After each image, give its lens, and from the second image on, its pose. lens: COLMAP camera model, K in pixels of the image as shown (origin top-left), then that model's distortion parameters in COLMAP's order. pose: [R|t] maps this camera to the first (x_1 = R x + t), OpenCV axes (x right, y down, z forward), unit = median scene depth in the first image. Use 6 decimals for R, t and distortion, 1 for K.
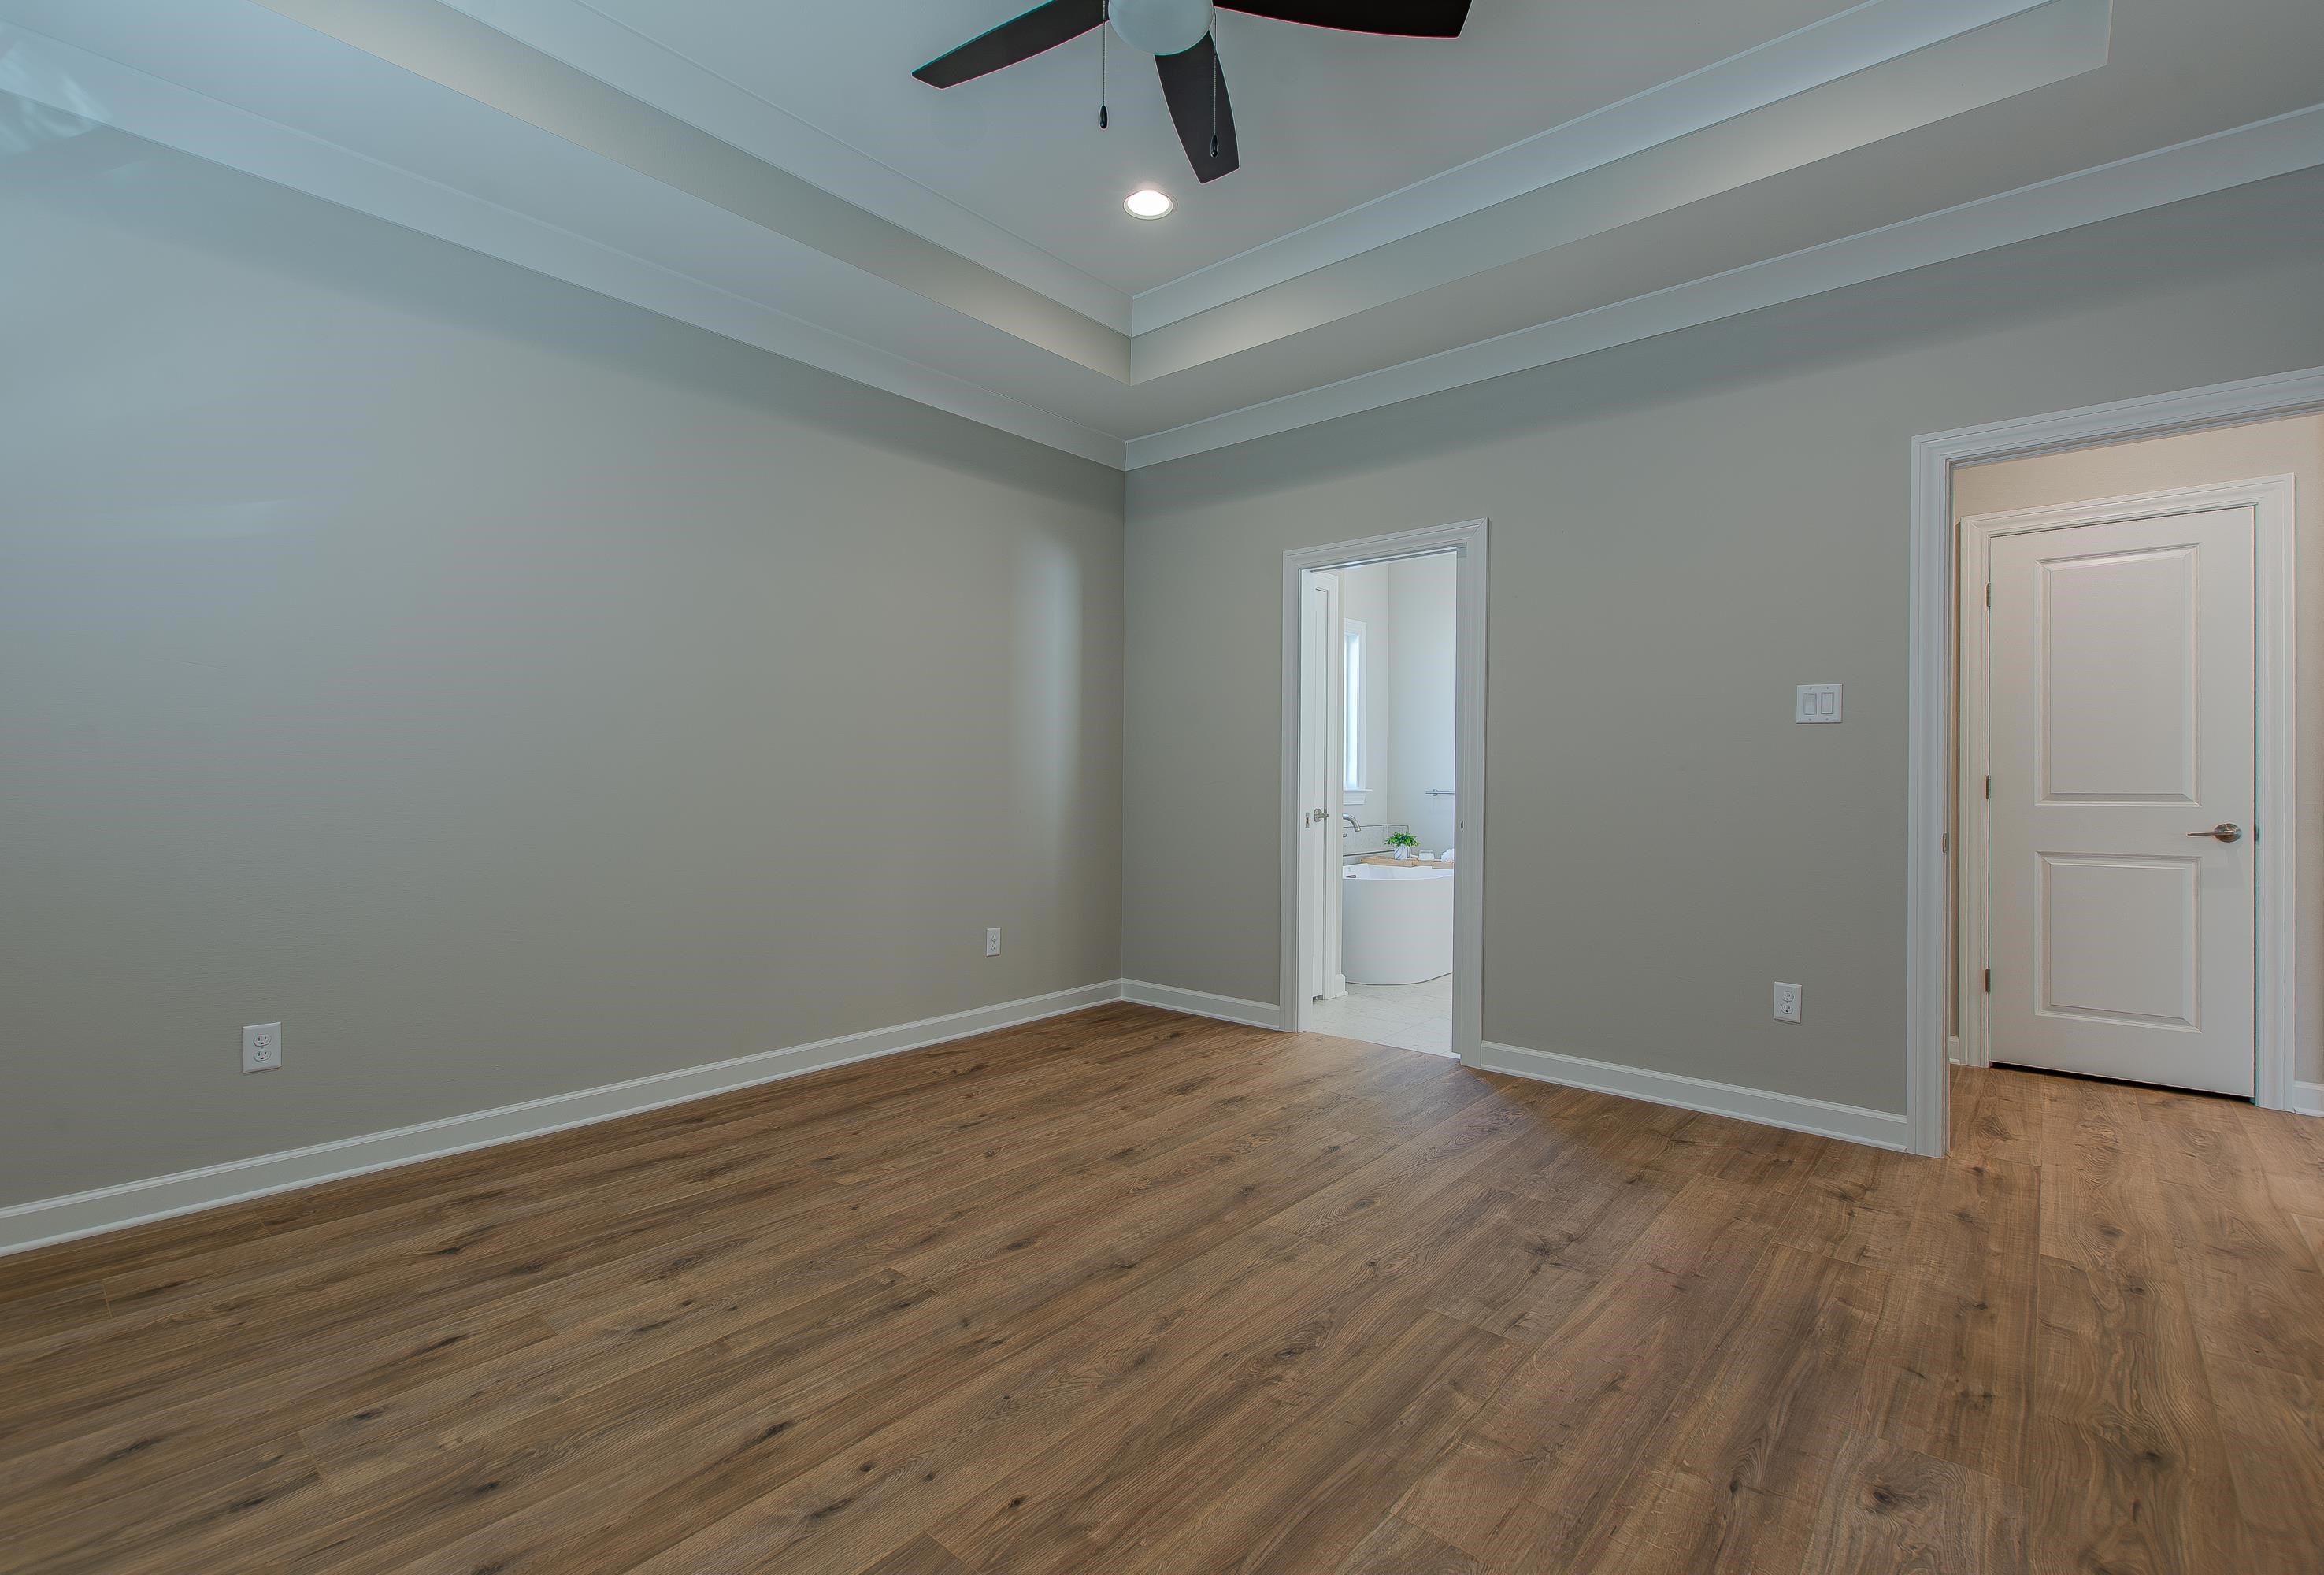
lens RADIAL K [[1035.7, 0, 1174.1], [0, 1035.7, 777.6], [0, 0, 1]] dist [0.009069, -0.004271]
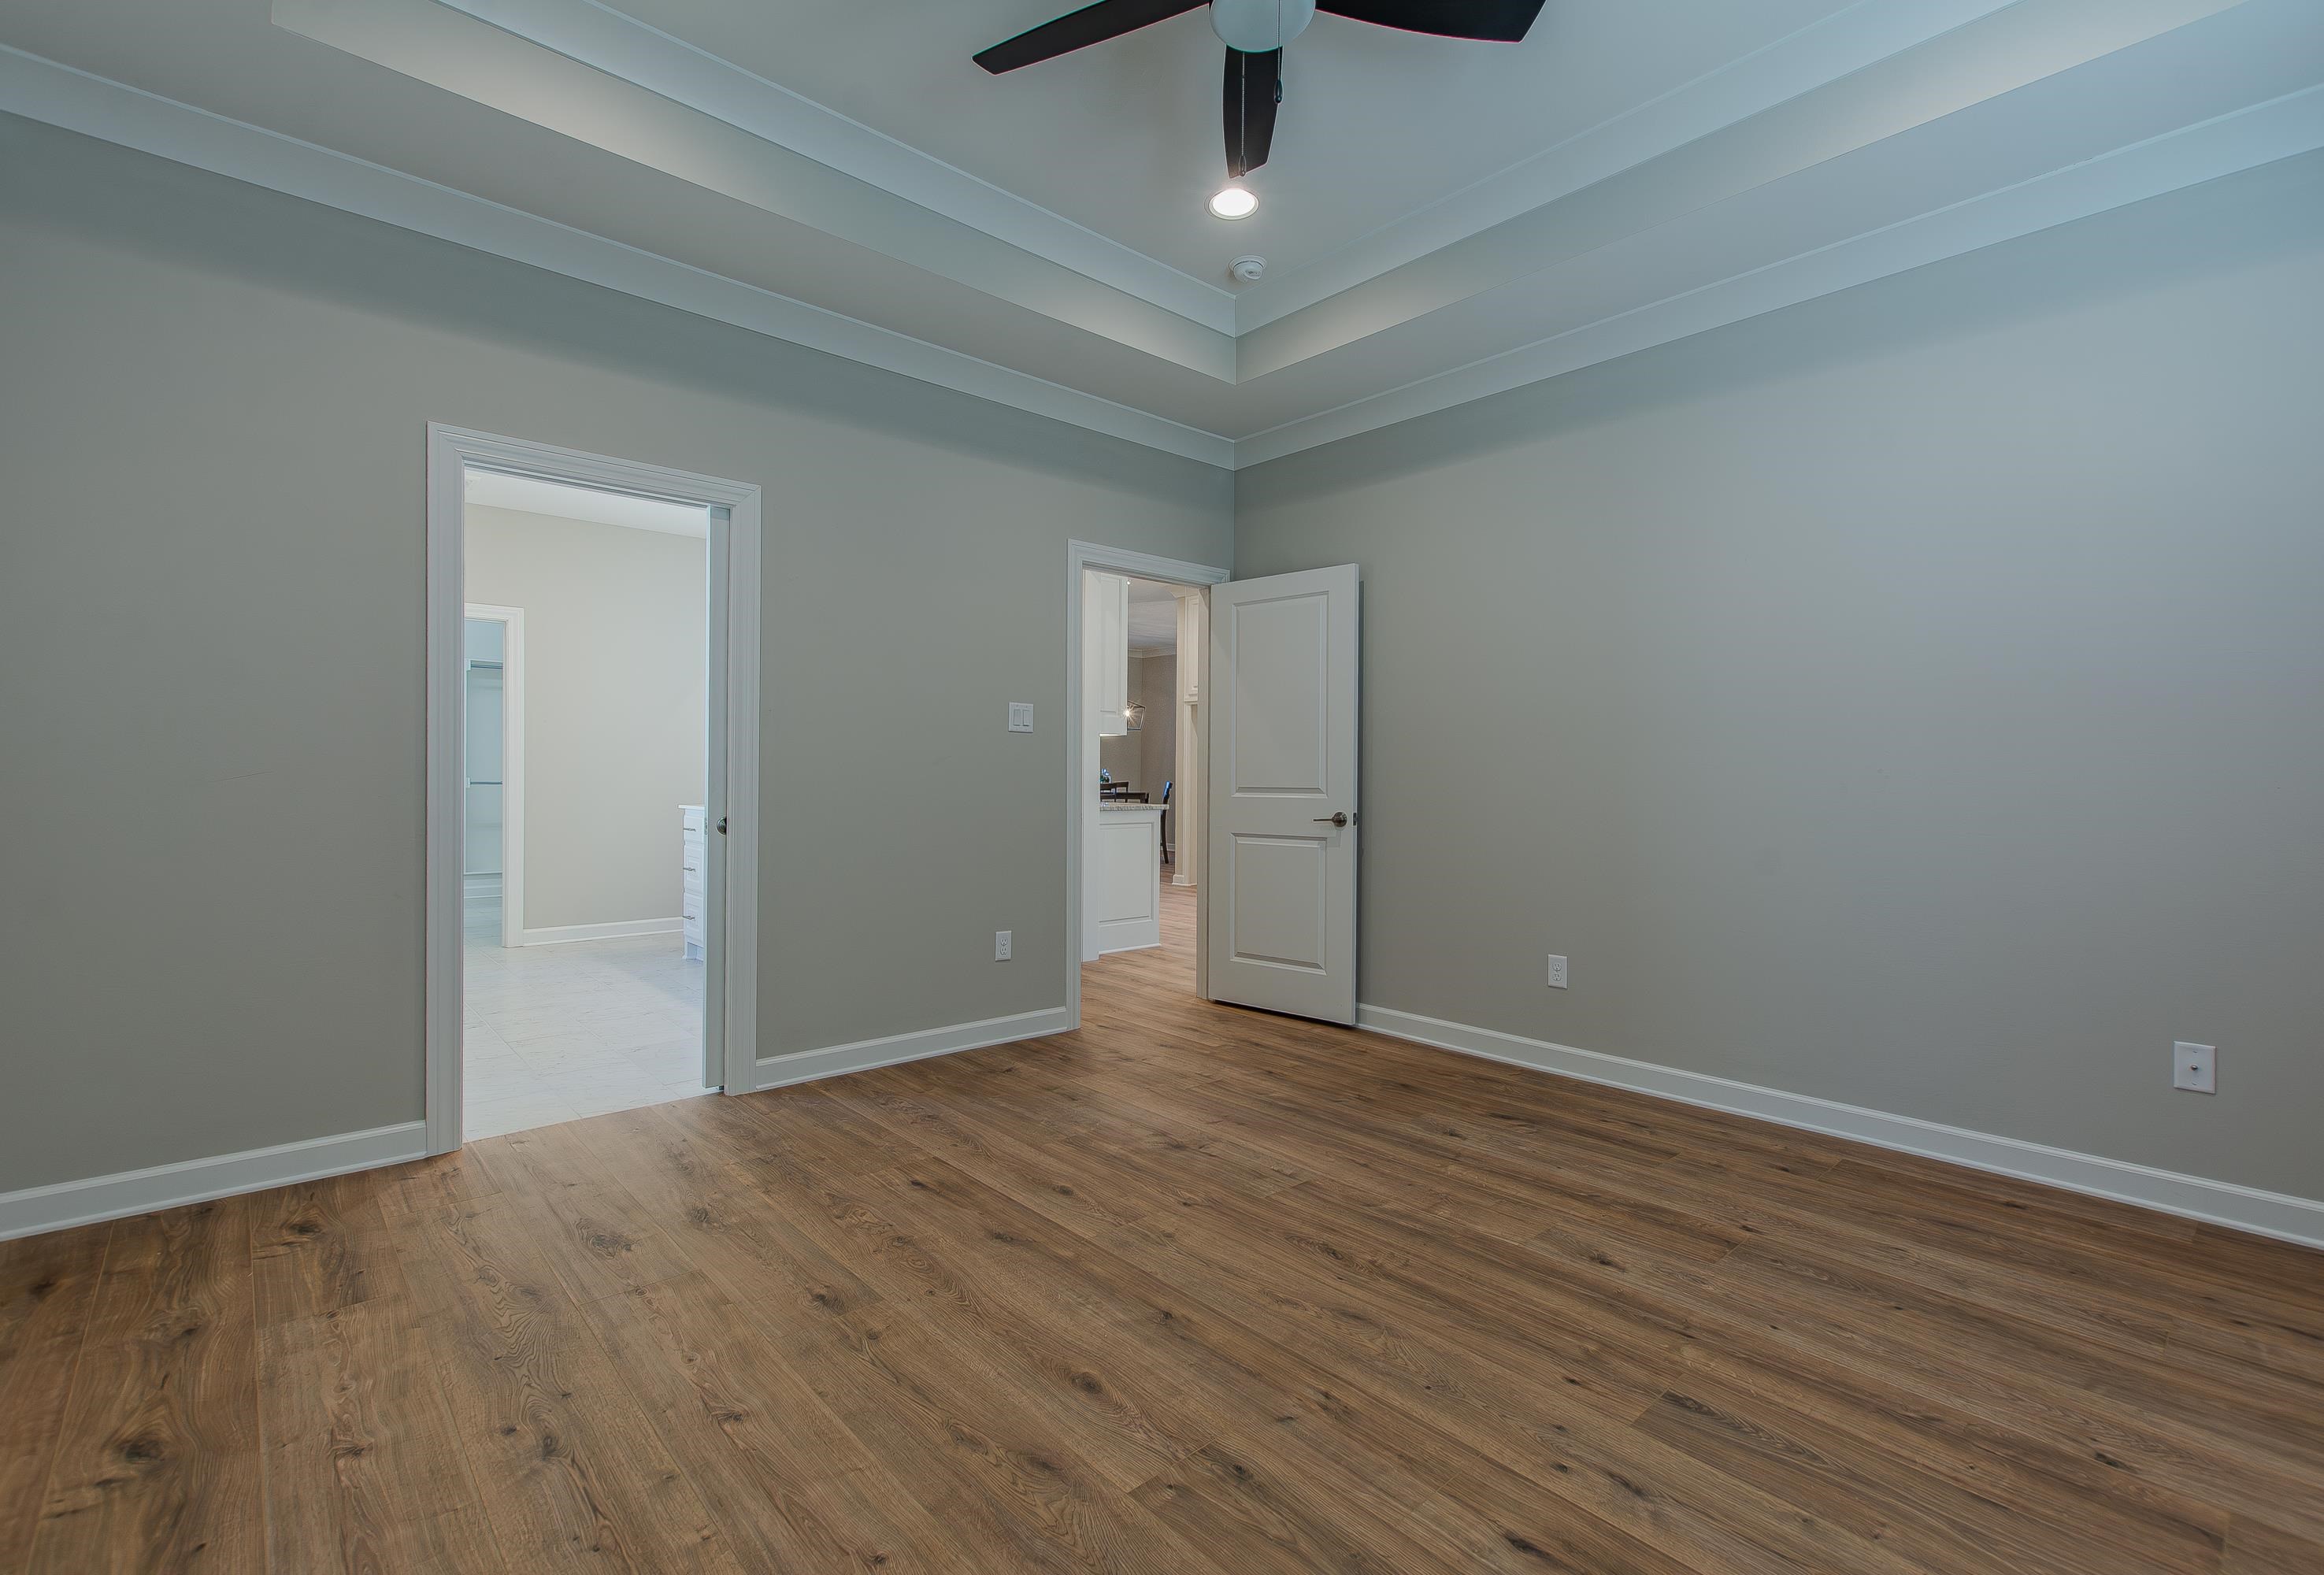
lens RADIAL K [[1035.7, 0, 1174.1], [0, 1035.7, 777.6], [0, 0, 1]] dist [0.009069, -0.004271]
pose [[0.127566, -0.005205, 0.991816, -0.938076], [-0.009636, 0.999933, 0.006487, -0.007318], [-0.991783, -0.010385, 0.127507, 0.873741]]
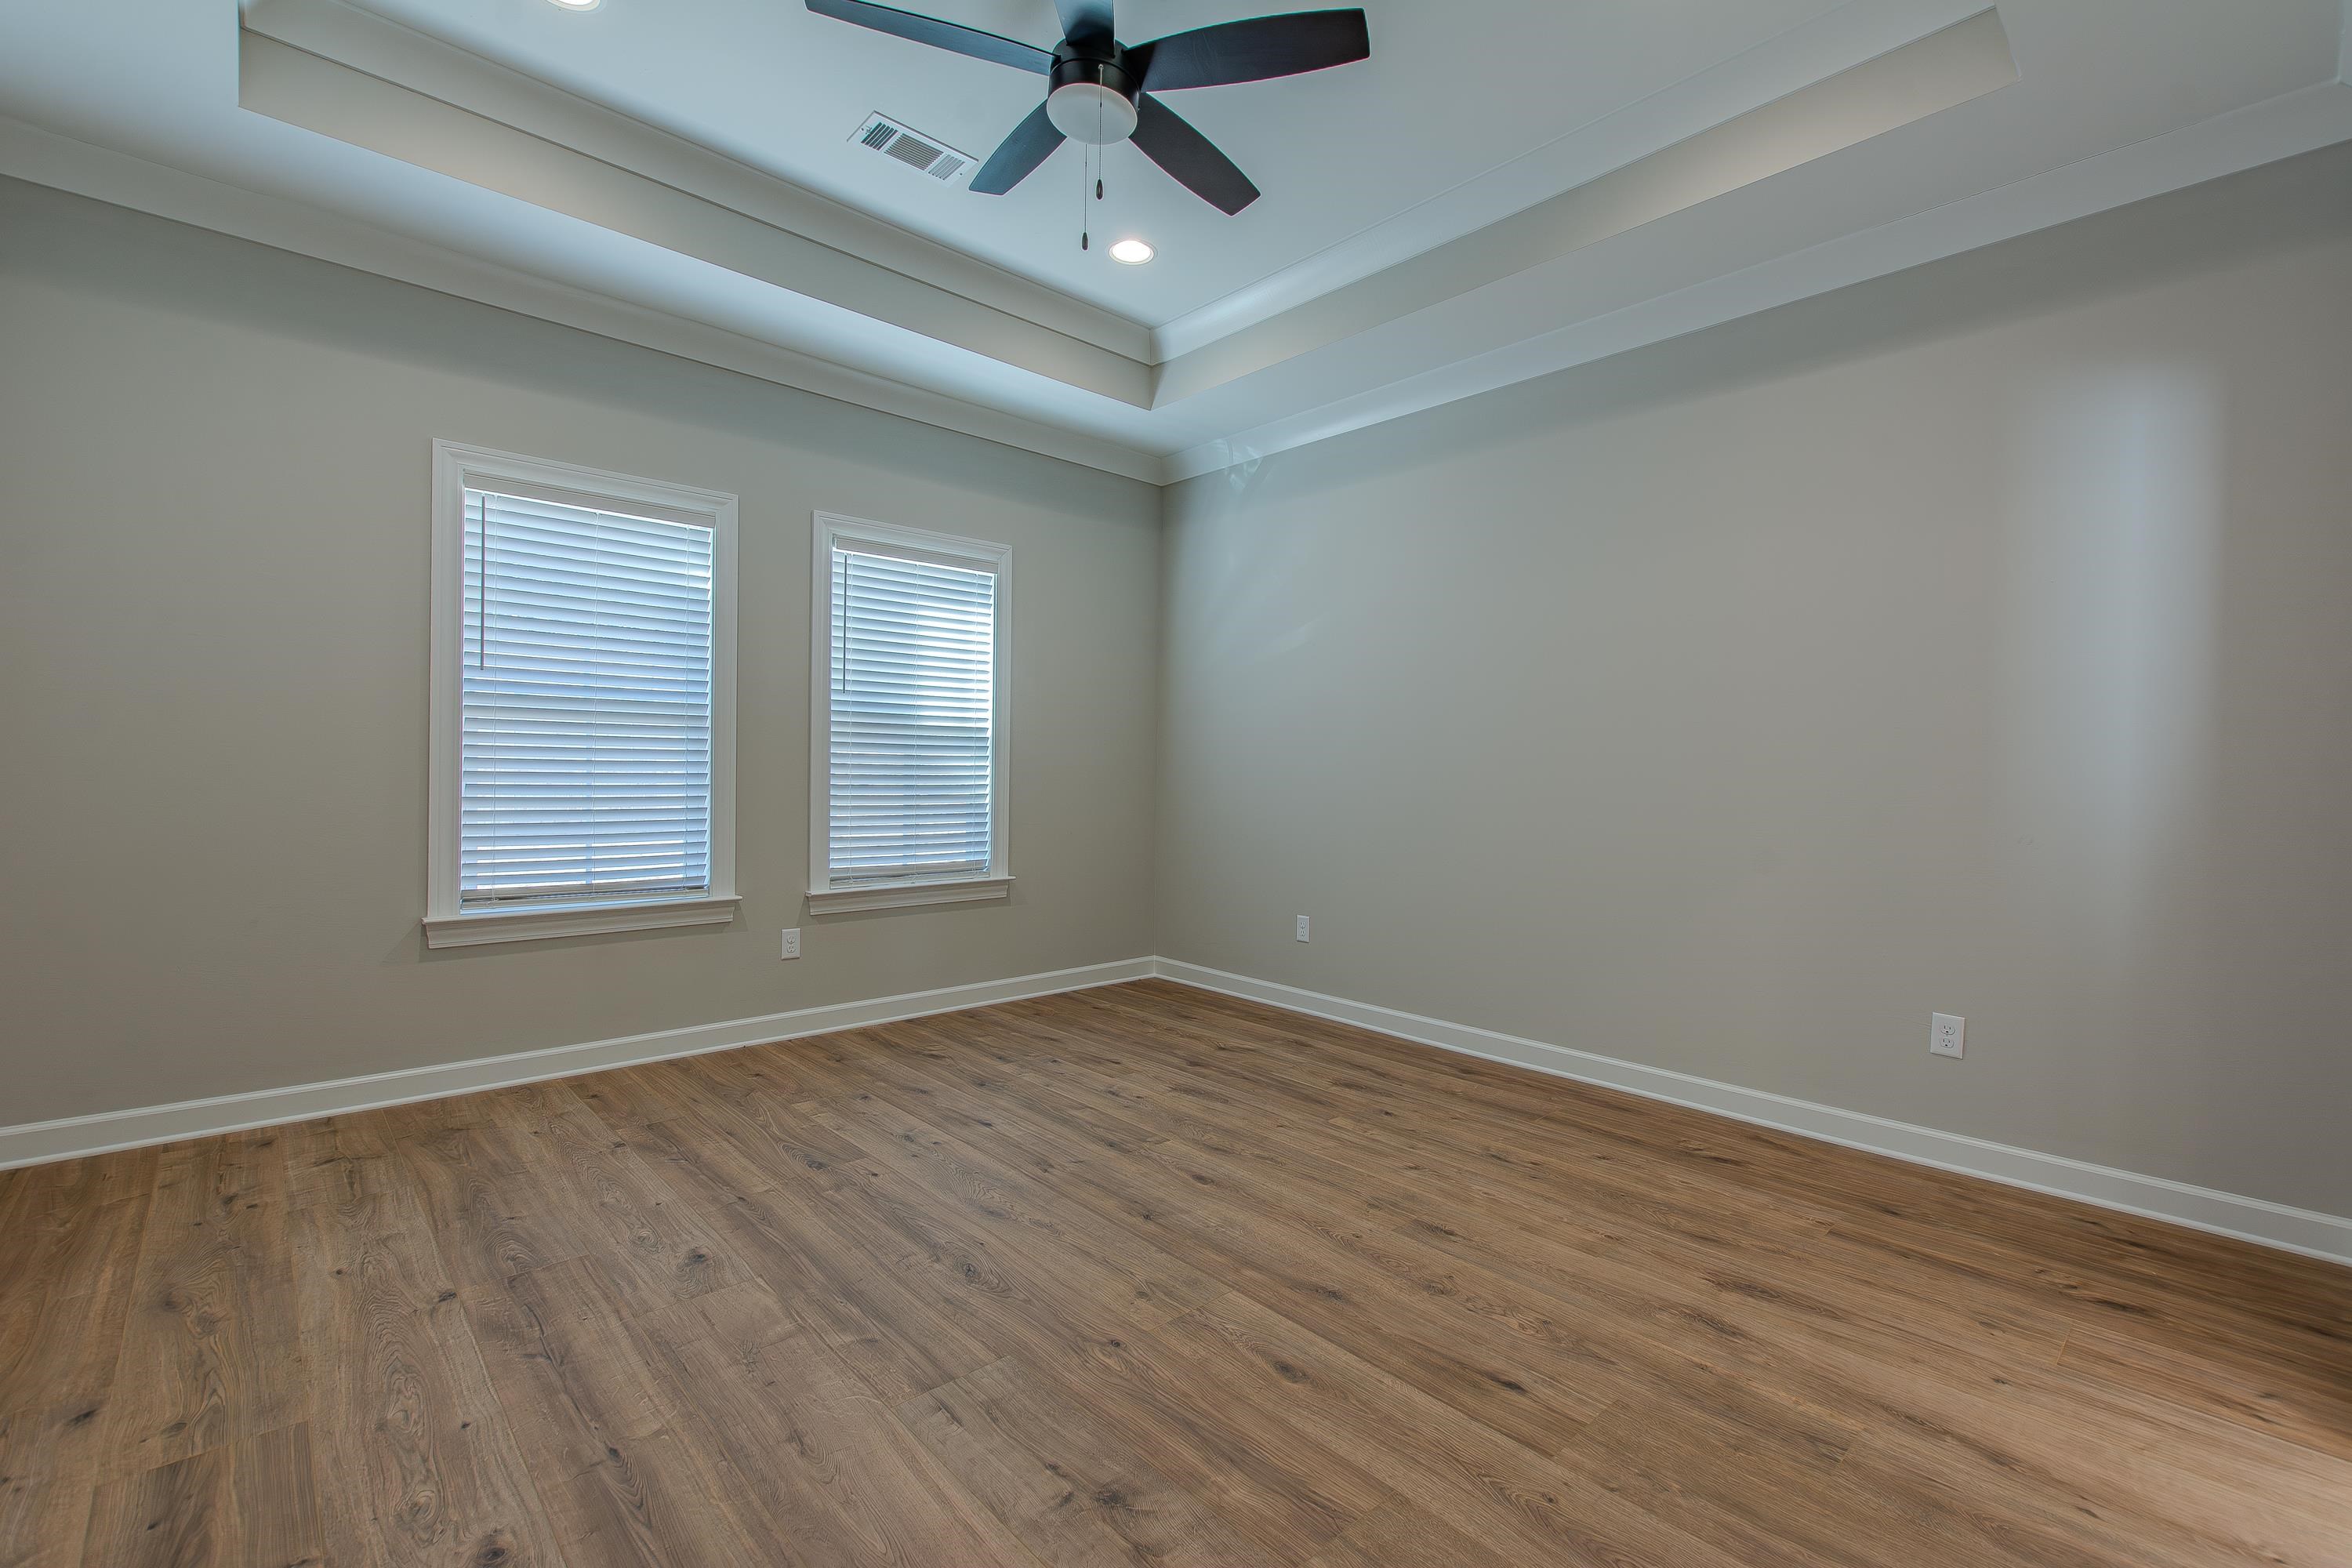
lens RADIAL K [[1011.1, 0, 1184.4], [0, 1011.1, 785.4], [0, 0, 1]] dist [0.002637, -0.001164]
pose [[-0.117129, 0.004506, -0.993106, 1.006525], [-0.014228, 0.999879, 0.006214, 0.005209], [0.993015, 0.014858, -0.117051, 1.146945]]
